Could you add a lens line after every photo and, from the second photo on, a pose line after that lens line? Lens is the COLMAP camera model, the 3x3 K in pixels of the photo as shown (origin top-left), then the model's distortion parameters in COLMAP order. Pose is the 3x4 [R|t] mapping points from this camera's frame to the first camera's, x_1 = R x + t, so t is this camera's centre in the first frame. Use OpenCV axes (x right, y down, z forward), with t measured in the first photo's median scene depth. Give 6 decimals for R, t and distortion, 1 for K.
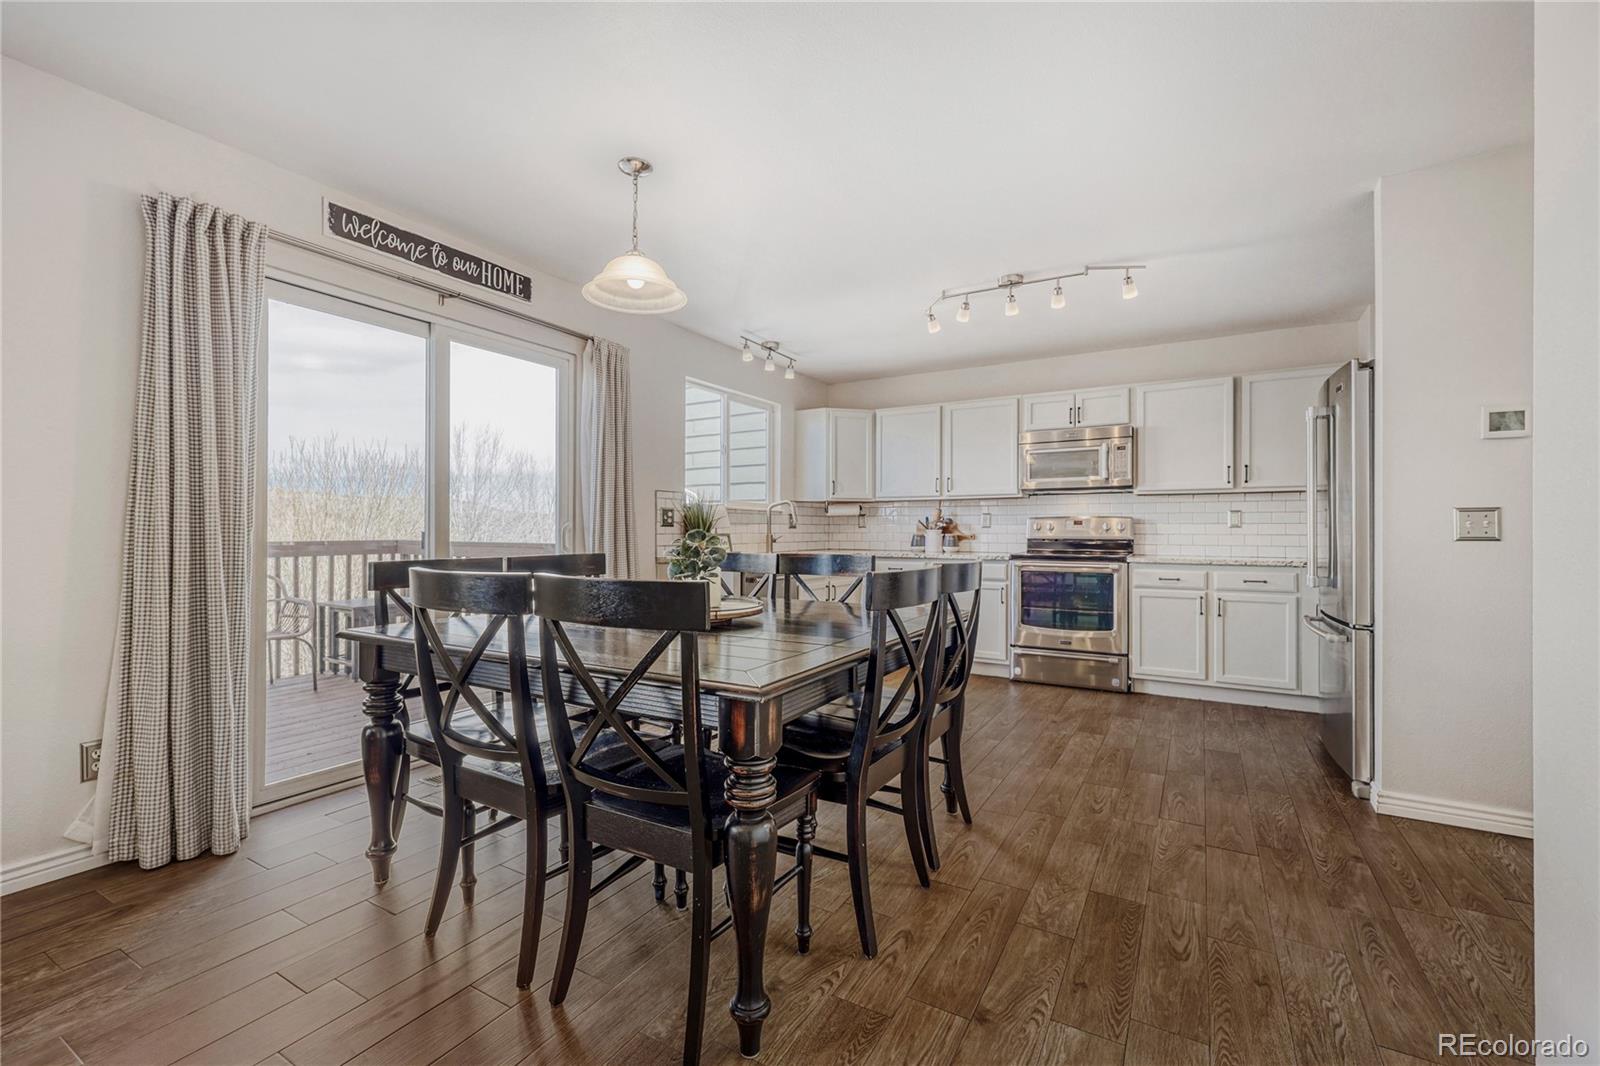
lens RADIAL K [[657.9, 0, 807.4], [0, 657.9, 531.2], [0, 0, 1]] dist [-0.014643, 0.000774]
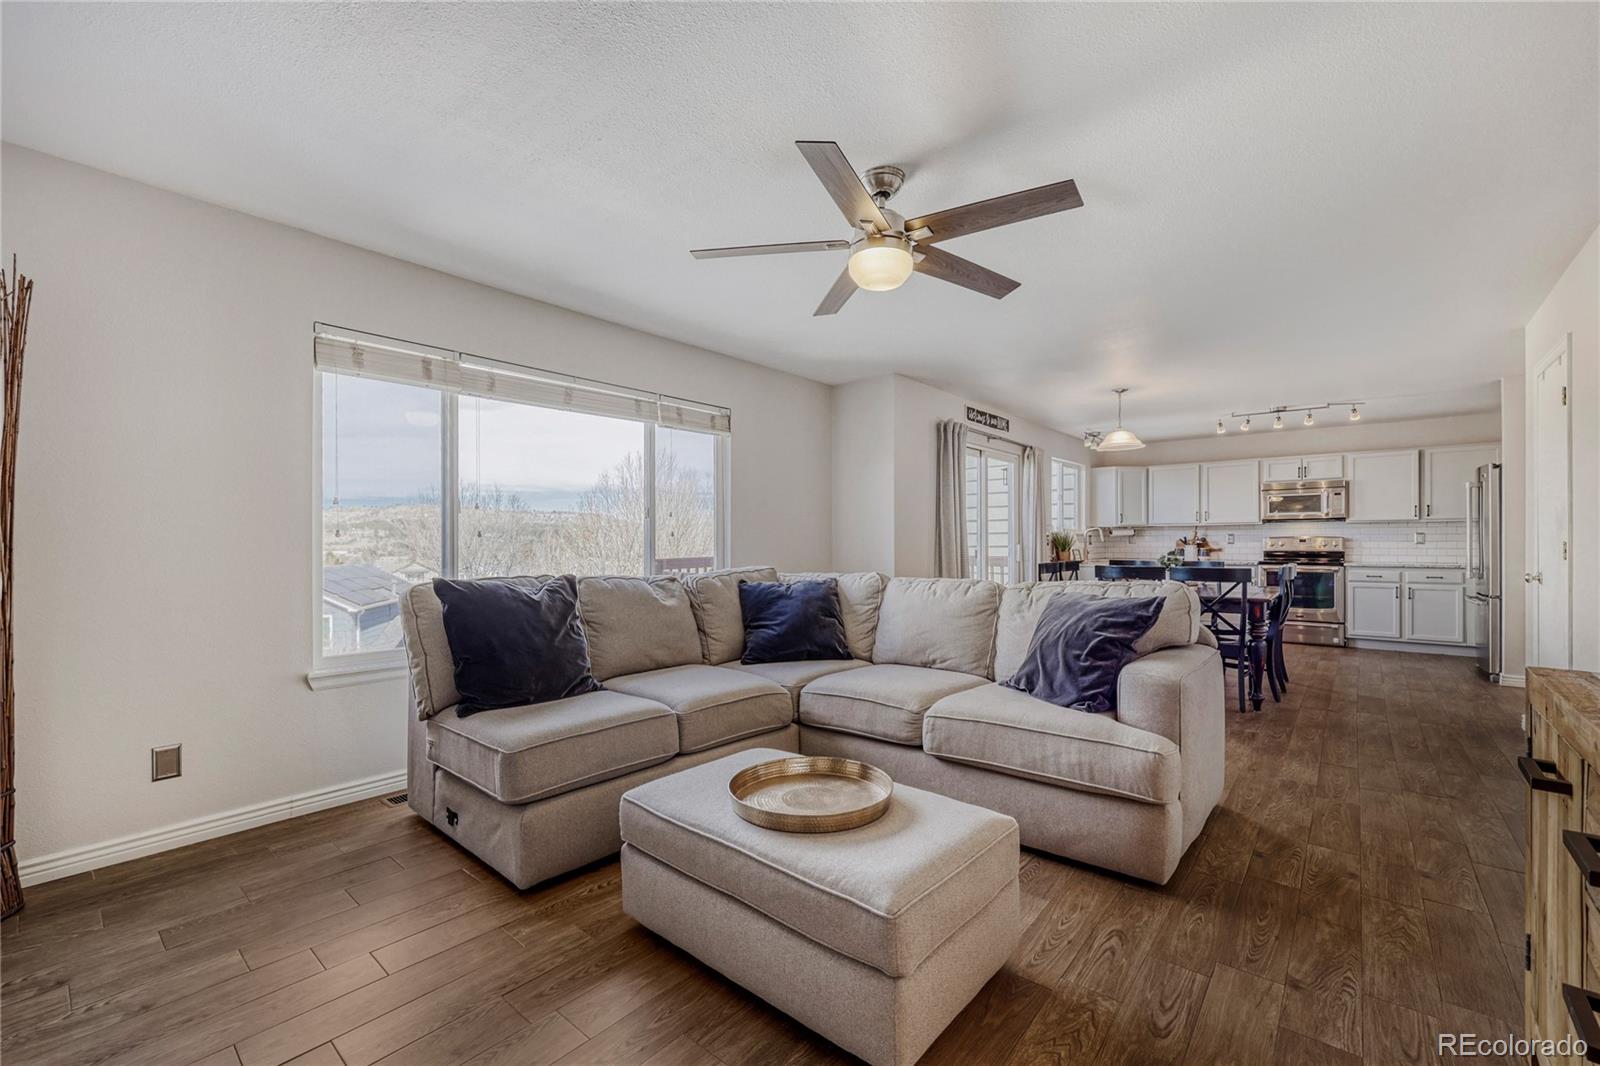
lens RADIAL K [[657.9, 0, 786.7], [0, 657.9, 544.9], [0, 0, 1]] dist [-0.014643, 0.000774]
pose [[0.984742, -0.007833, -0.173844, -0.552587], [0.009975, 0.999885, 0.011451, -0.035024], [0.173735, -0.013010, 0.984707, -0.773531]]
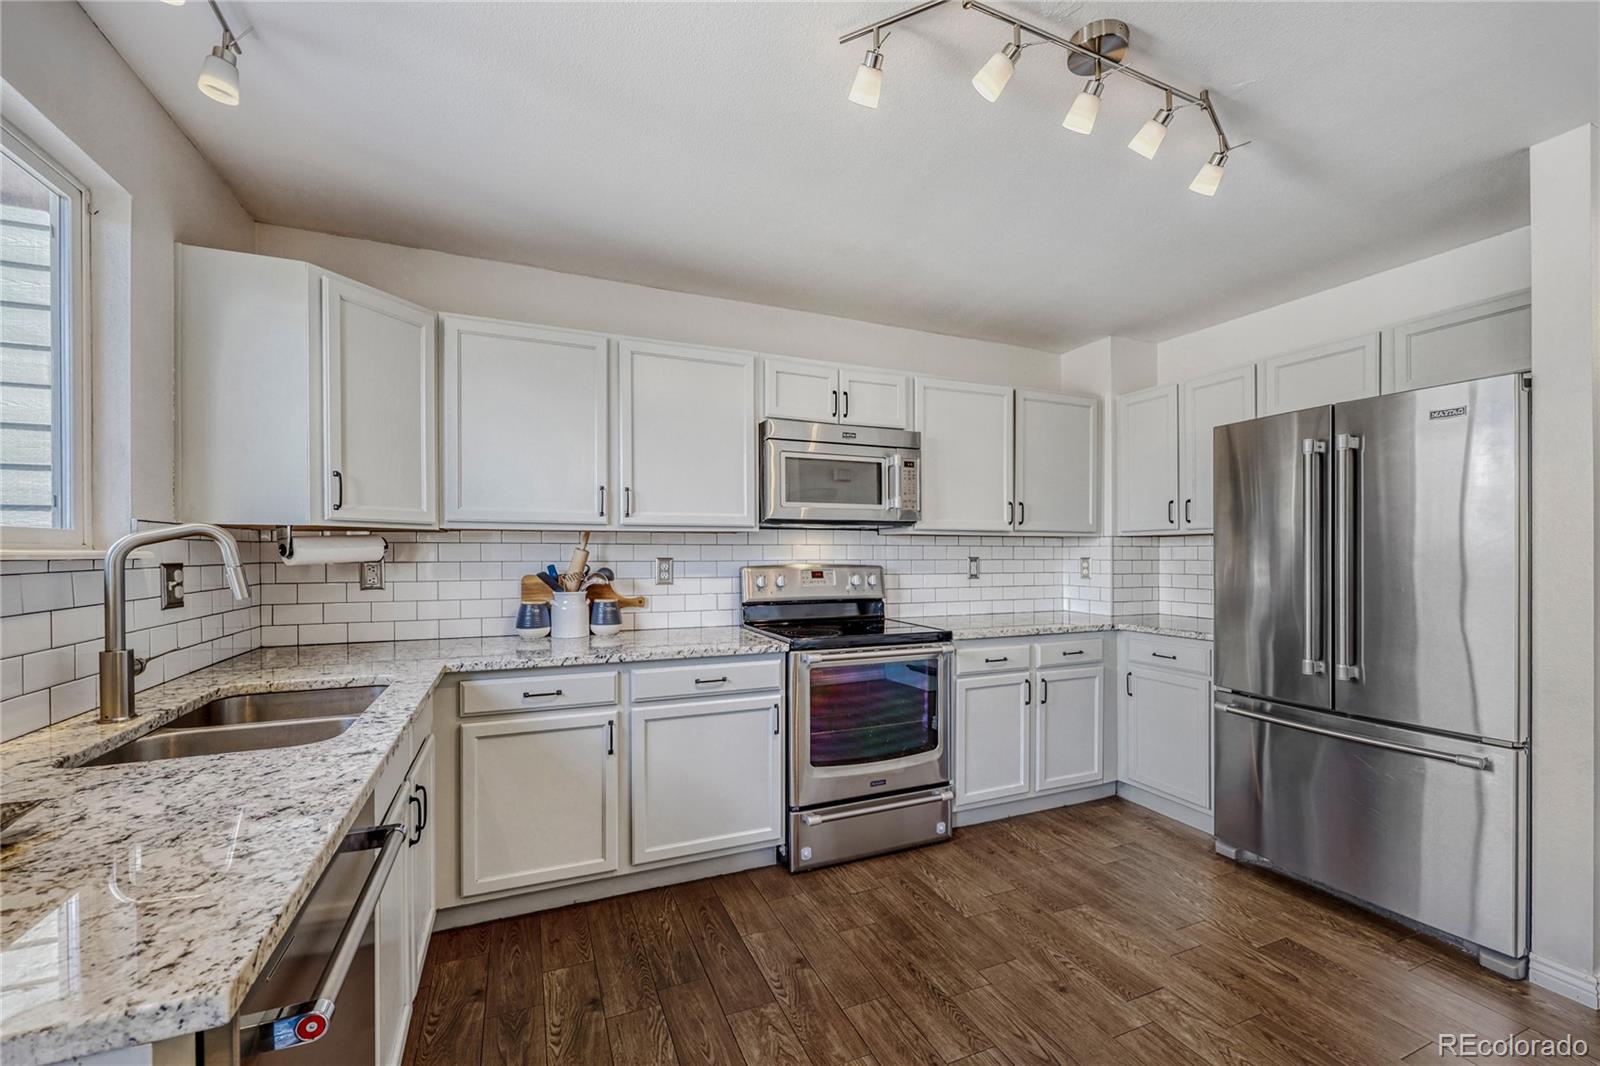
lens RADIAL K [[657.9, 0, 798.2], [0, 657.9, 548.0], [0, 0, 1]] dist [-0.014643, 0.000774]
pose [[0.581813, 0.001610, 0.813321, -0.123813], [-0.001821, 0.999998, -0.000677, -0.040775], [-0.813320, -0.001088, 0.581815, 0.691490]]
